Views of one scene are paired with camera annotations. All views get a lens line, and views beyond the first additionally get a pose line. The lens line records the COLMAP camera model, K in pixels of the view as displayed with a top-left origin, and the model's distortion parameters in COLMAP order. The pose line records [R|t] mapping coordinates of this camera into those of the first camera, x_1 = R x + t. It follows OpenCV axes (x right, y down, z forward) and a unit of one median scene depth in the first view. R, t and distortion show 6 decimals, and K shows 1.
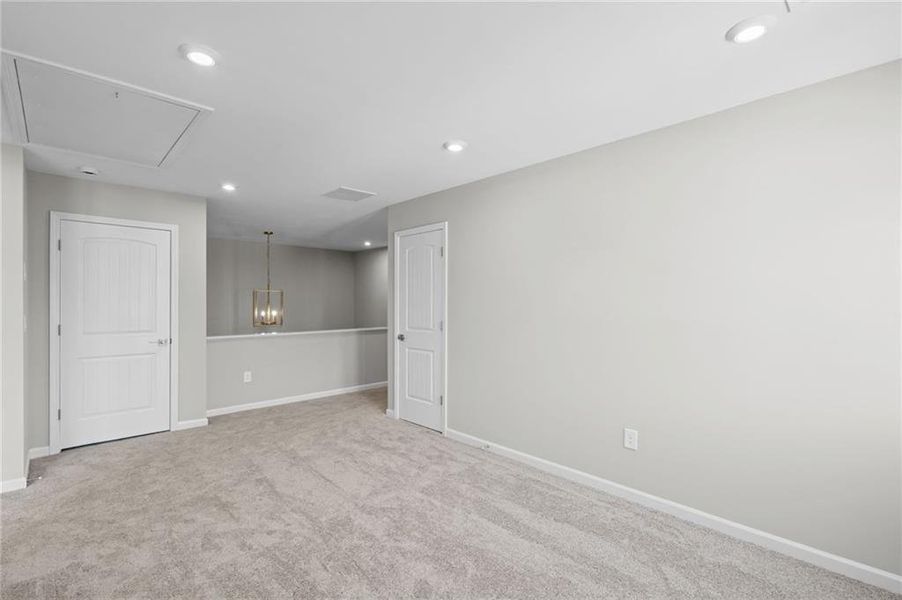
lens RADIAL K [[412.7, 0, 452.8], [0, 412.7, 300.0], [0, 0, 1]] dist [-0.013668, 0.001233]
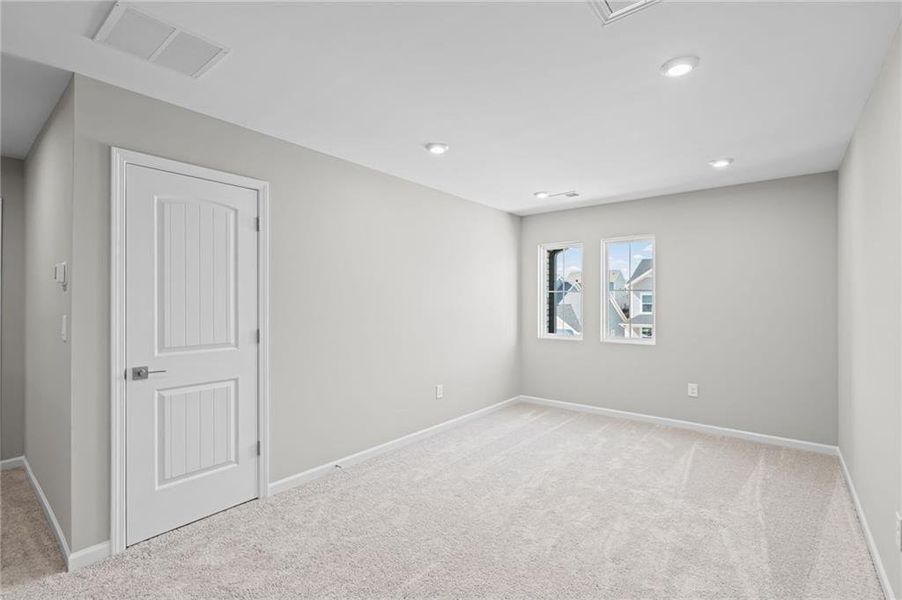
lens RADIAL K [[412.7, 0, 447.7], [0, 412.7, 299.0], [0, 0, 1]] dist [-0.013668, 0.001233]
pose [[-0.119273, 0.006158, 0.992842, -0.698318], [-0.003363, 0.999973, -0.006606, 0.006174], [-0.992856, -0.004127, -0.119249, 0.753846]]
